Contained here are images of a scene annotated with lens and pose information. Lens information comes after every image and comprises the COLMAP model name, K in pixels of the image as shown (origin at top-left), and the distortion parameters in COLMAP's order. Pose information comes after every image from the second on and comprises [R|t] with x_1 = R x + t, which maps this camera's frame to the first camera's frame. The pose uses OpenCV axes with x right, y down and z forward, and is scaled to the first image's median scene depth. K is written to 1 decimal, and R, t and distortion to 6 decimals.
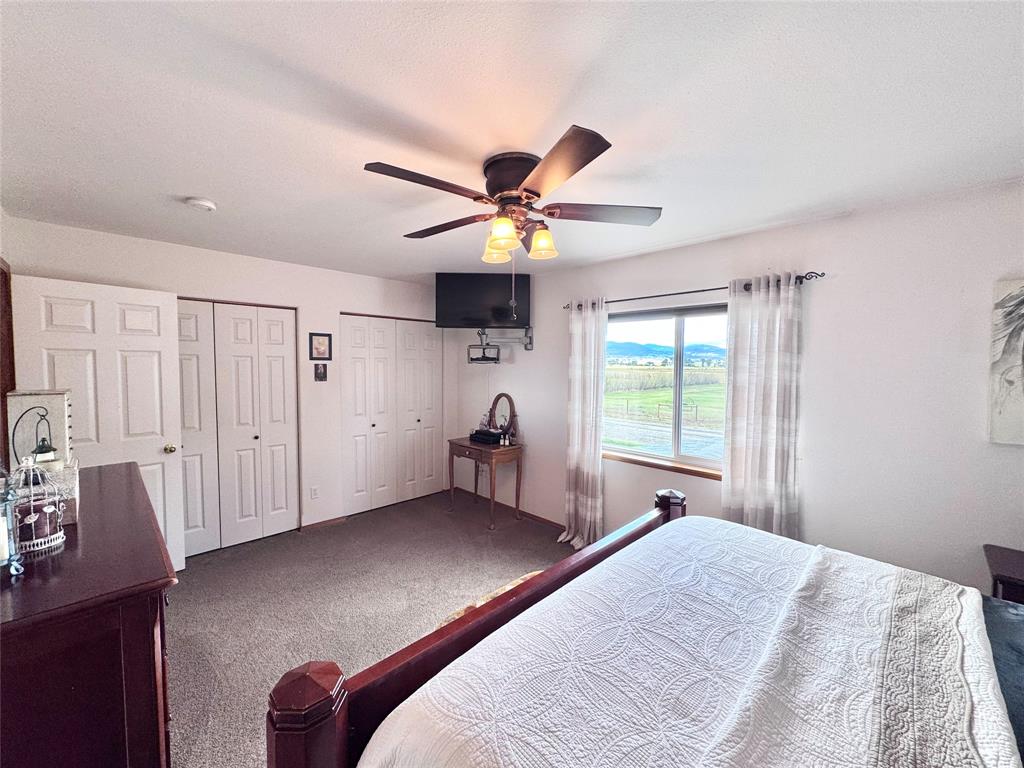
lens RADIAL K [[407.7, 0, 513.2], [0, 407.7, 379.6], [0, 0, 1]] dist [-0.000668, 0.000320]
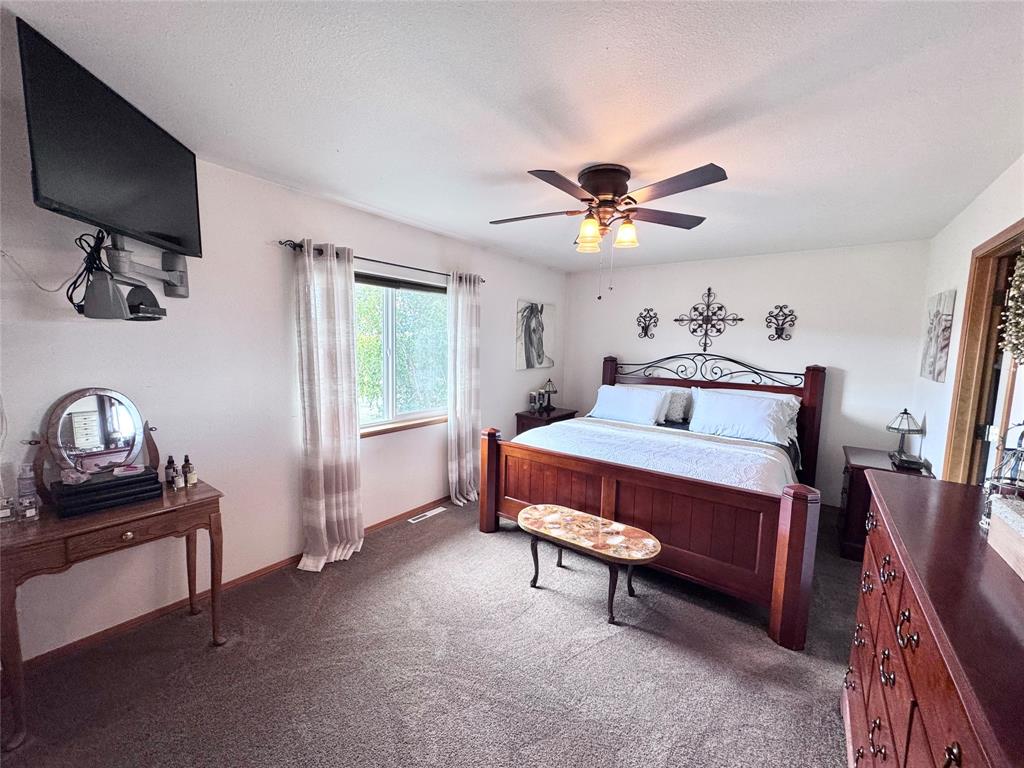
lens RADIAL K [[407.7, 0, 512.3], [0, 407.7, 392.4], [0, 0, 1]] dist [-0.000668, 0.000320]
pose [[-0.114730, -0.104982, 0.987834, -0.674935], [0.037733, 0.993222, 0.109937, 0.010764], [-0.992680, 0.049887, -0.109991, 0.771066]]
